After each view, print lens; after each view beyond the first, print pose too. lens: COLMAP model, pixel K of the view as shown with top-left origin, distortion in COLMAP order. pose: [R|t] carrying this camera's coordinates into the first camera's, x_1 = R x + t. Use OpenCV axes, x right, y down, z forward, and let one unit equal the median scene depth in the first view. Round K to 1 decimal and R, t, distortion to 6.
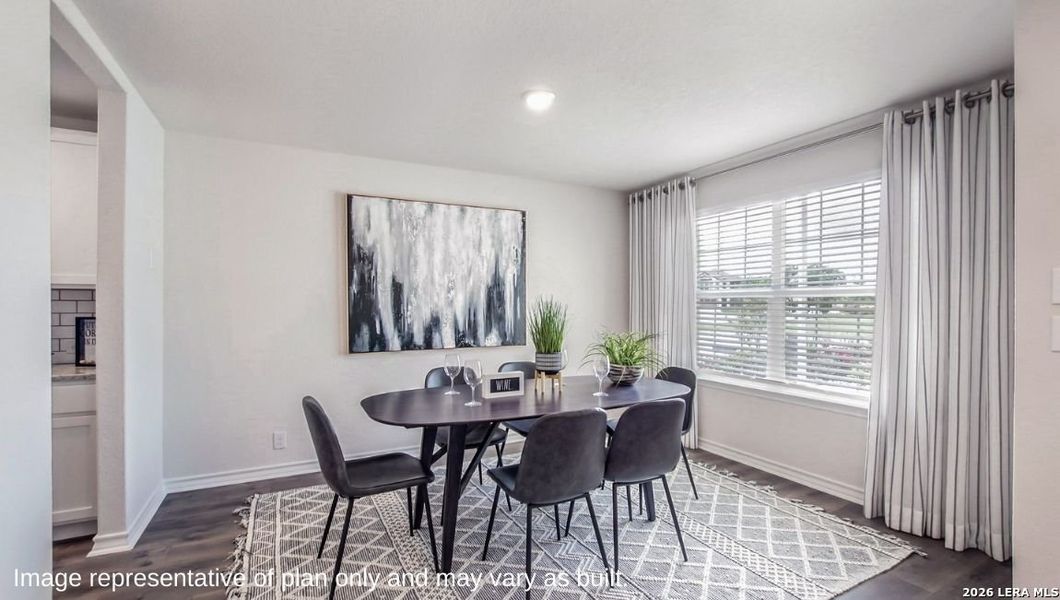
lens RADIAL K [[462.6, 0, 543.9], [0, 462.6, 309.1], [0, 0, 1]] dist [-0.028590, 0.004661]
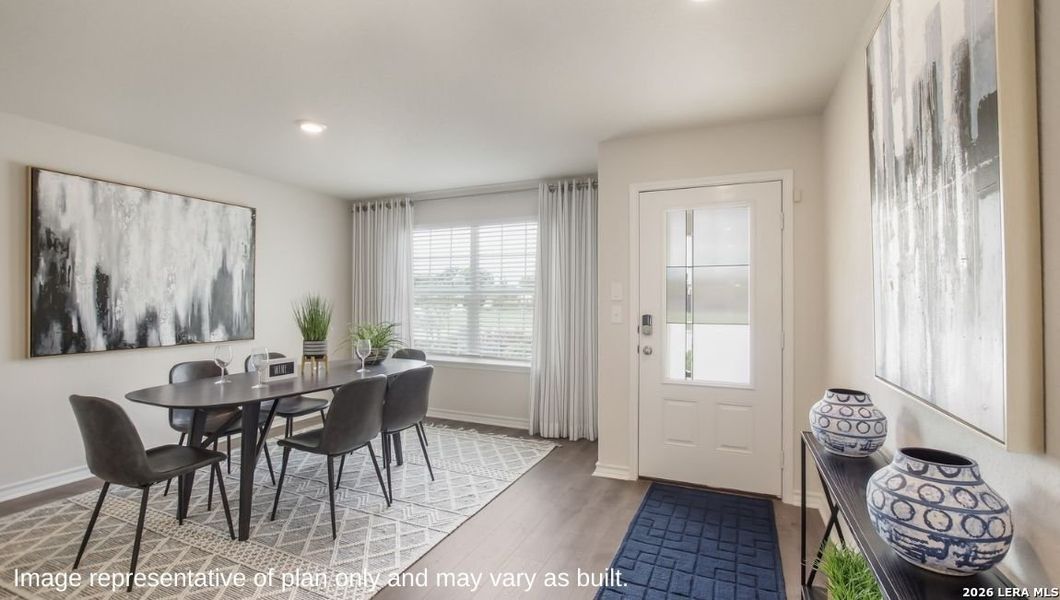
lens RADIAL K [[462.6, 0, 533.0], [0, 462.6, 297.3], [0, 0, 1]] dist [-0.028590, 0.004661]
pose [[0.784424, 0.007974, 0.620173, -0.213259], [0.001644, 0.999887, -0.014935, 0.001321], [-0.620222, 0.012735, 0.784323, -0.203735]]
